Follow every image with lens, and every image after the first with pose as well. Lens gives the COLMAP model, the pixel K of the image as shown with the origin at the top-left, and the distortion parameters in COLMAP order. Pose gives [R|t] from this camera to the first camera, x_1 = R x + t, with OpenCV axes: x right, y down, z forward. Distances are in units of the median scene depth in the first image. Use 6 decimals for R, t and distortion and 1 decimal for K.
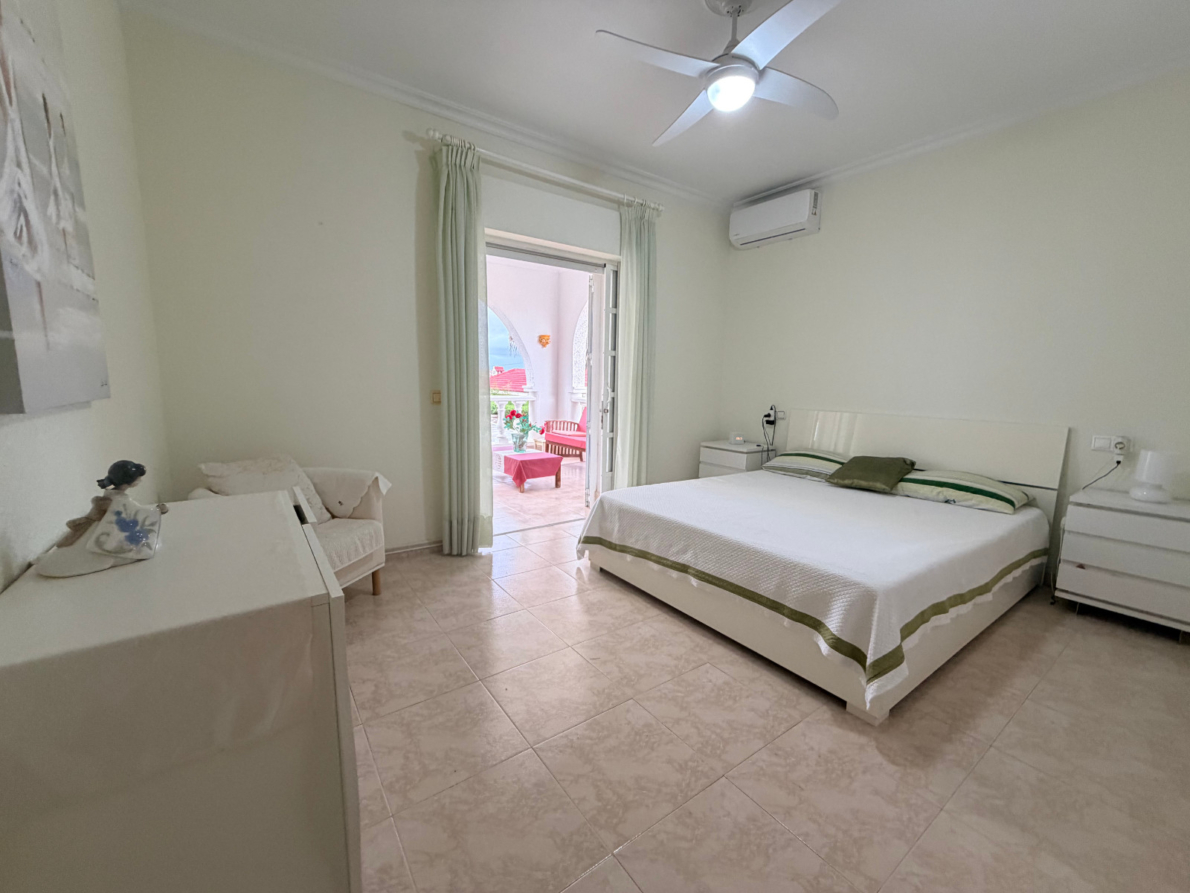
lens RADIAL K [[473.7, 0, 593.0], [0, 473.7, 447.2], [0, 0, 1]] dist [-0.000090, 0.000083]
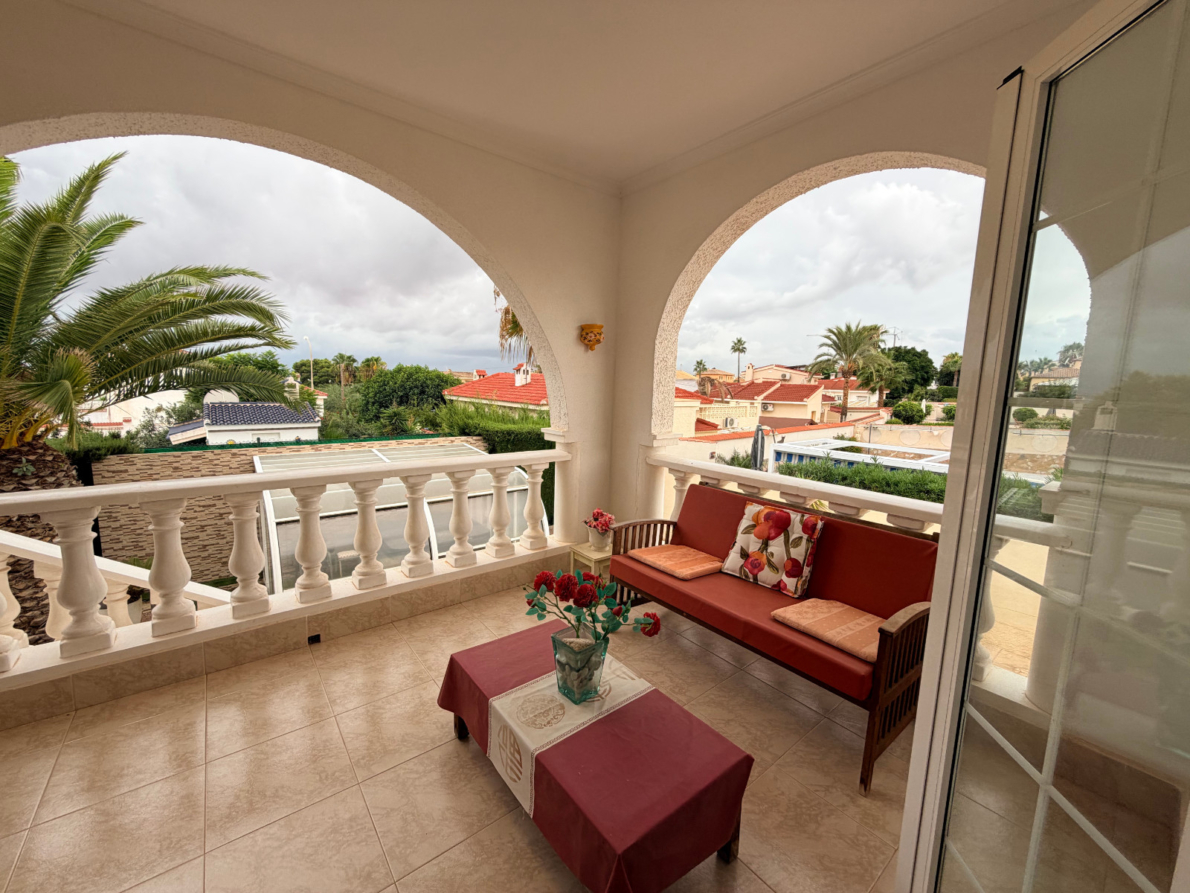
lens RADIAL K [[473.7, 0, 593.0], [0, 473.7, 447.2], [0, 0, 1]] dist [-0.000090, 0.000083]
pose [[0.999201, 0.004070, 0.039747, -0.229186], [-0.003913, 0.999984, -0.004036, -0.214593], [-0.039763, 0.003878, 0.999202, 1.008681]]
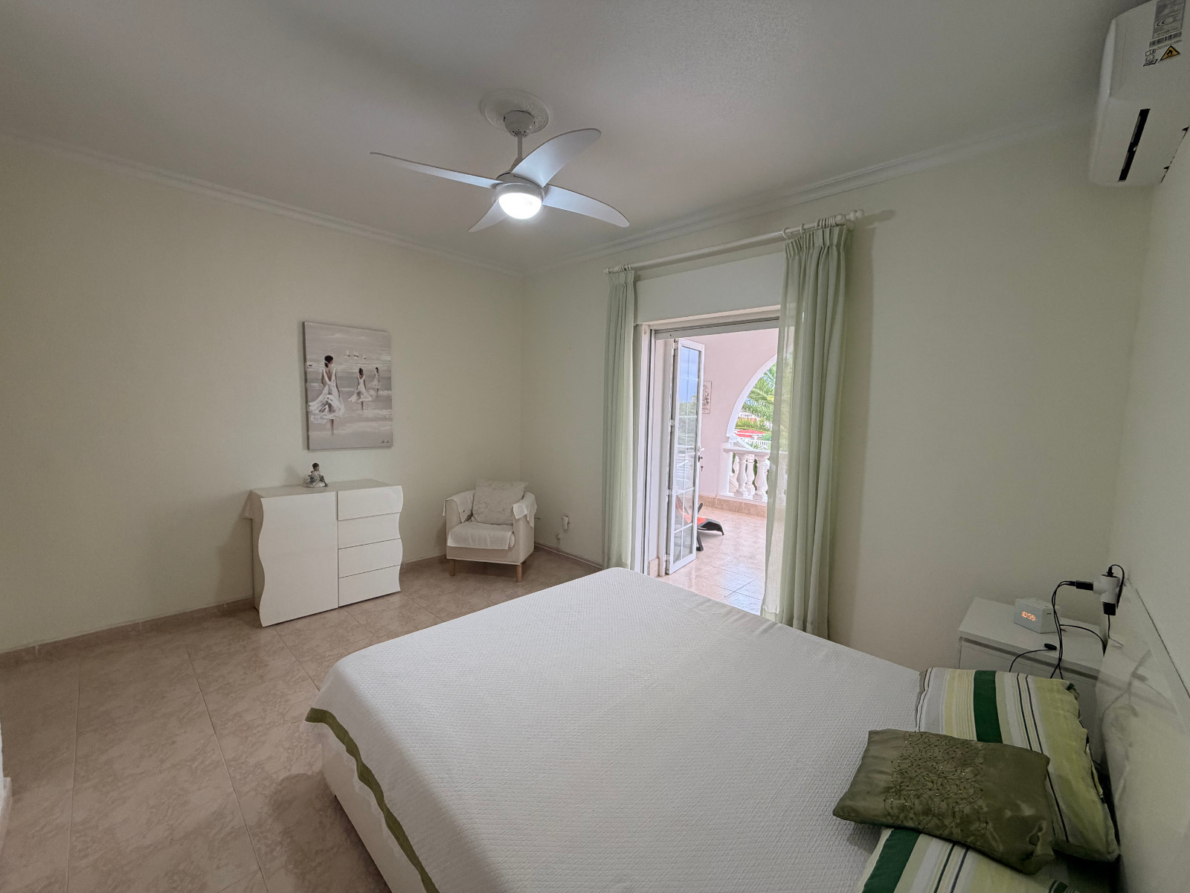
lens RADIAL K [[473.7, 0, 593.0], [0, 473.7, 447.2], [0, 0, 1]] dist [-0.000090, 0.000083]
pose [[0.177506, 0.075178, -0.981244, 0.773658], [-0.160810, 0.985892, 0.046443, -0.152641], [0.970892, 0.149550, 0.187091, 0.567994]]
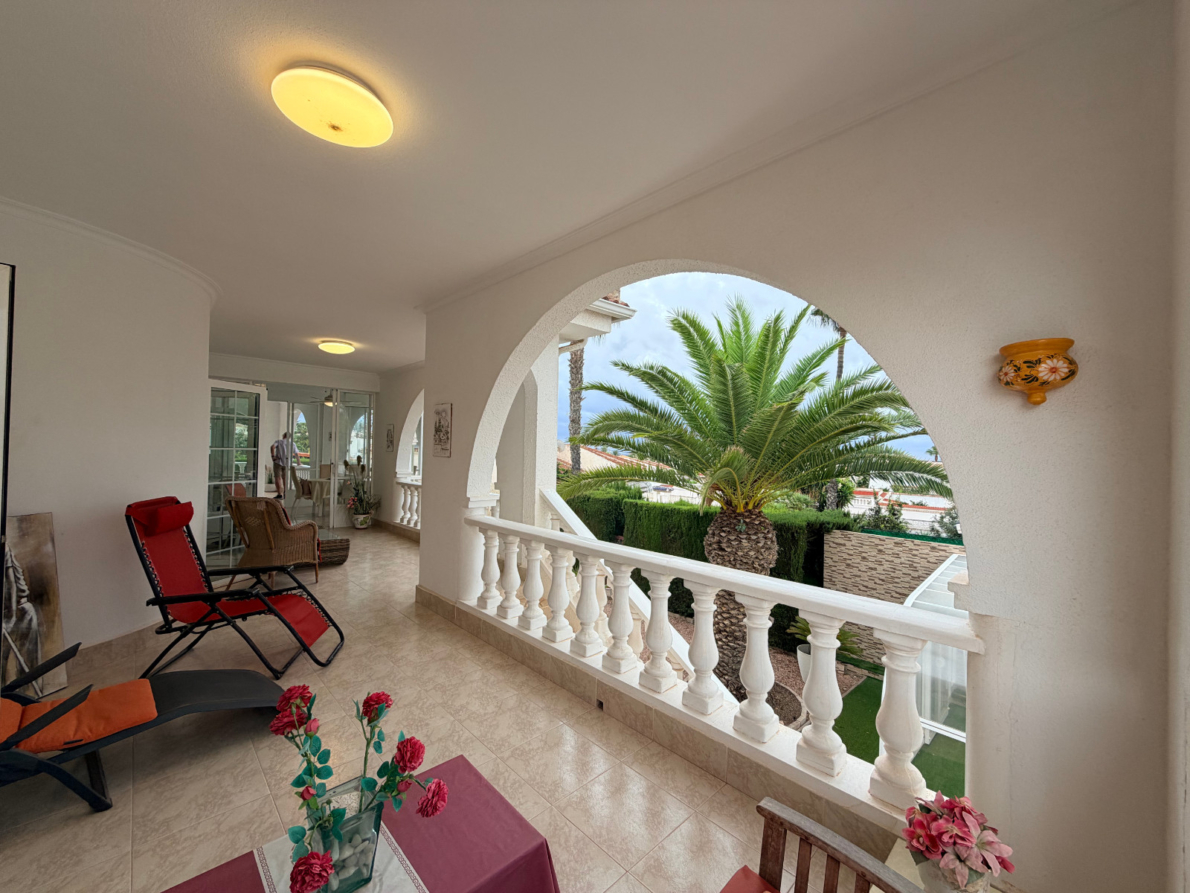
lens RADIAL K [[473.7, 0, 593.0], [0, 473.7, 447.2], [0, 0, 1]] dist [-0.000090, 0.000083]
pose [[0.130893, -0.024564, -0.991092, 0.132402], [-0.160655, 0.985954, -0.045654, -0.296850], [0.978293, 0.165200, 0.125109, 1.534922]]
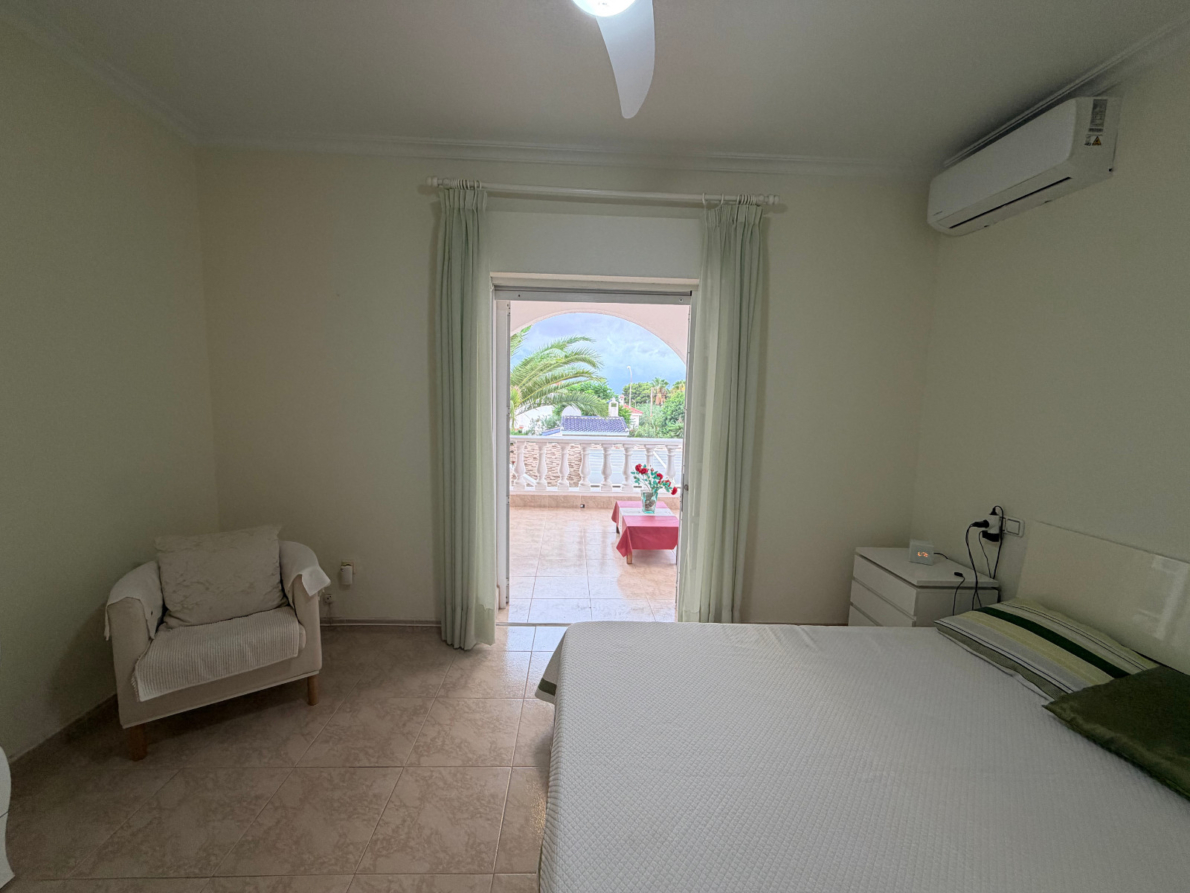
lens RADIAL K [[473.7, 0, 593.0], [0, 473.7, 447.2], [0, 0, 1]] dist [-0.000090, 0.000083]
pose [[0.833865, 0.064362, -0.548204, 0.326580], [-0.087883, 0.995990, -0.016743, -0.121954], [0.544928, 0.062139, 0.836177, 0.322202]]
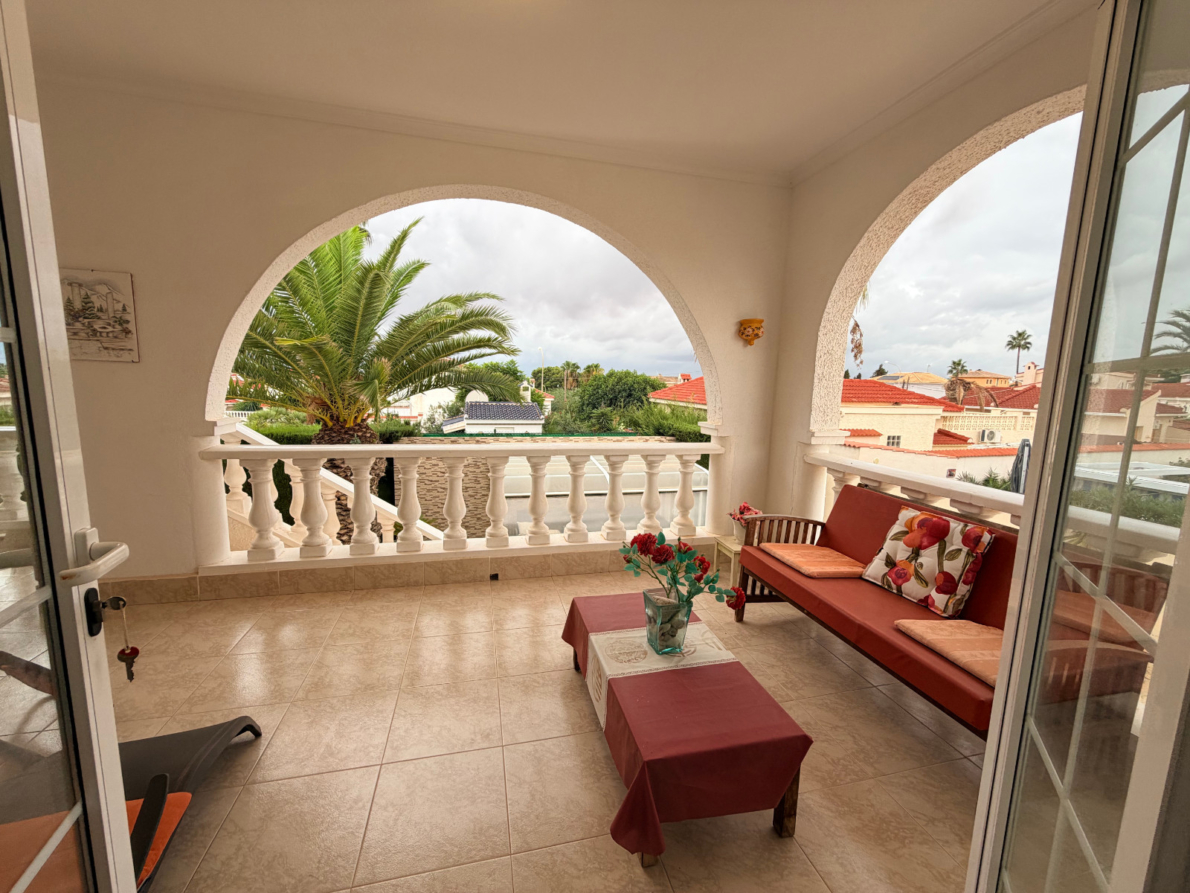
lens RADIAL K [[473.7, 0, 593.0], [0, 473.7, 447.2], [0, 0, 1]] dist [-0.000090, 0.000083]
pose [[0.923406, 0.058902, -0.379277, -0.117578], [-0.063473, 0.997983, 0.000454, -0.189443], [0.378539, 0.023655, 0.925283, 0.963255]]
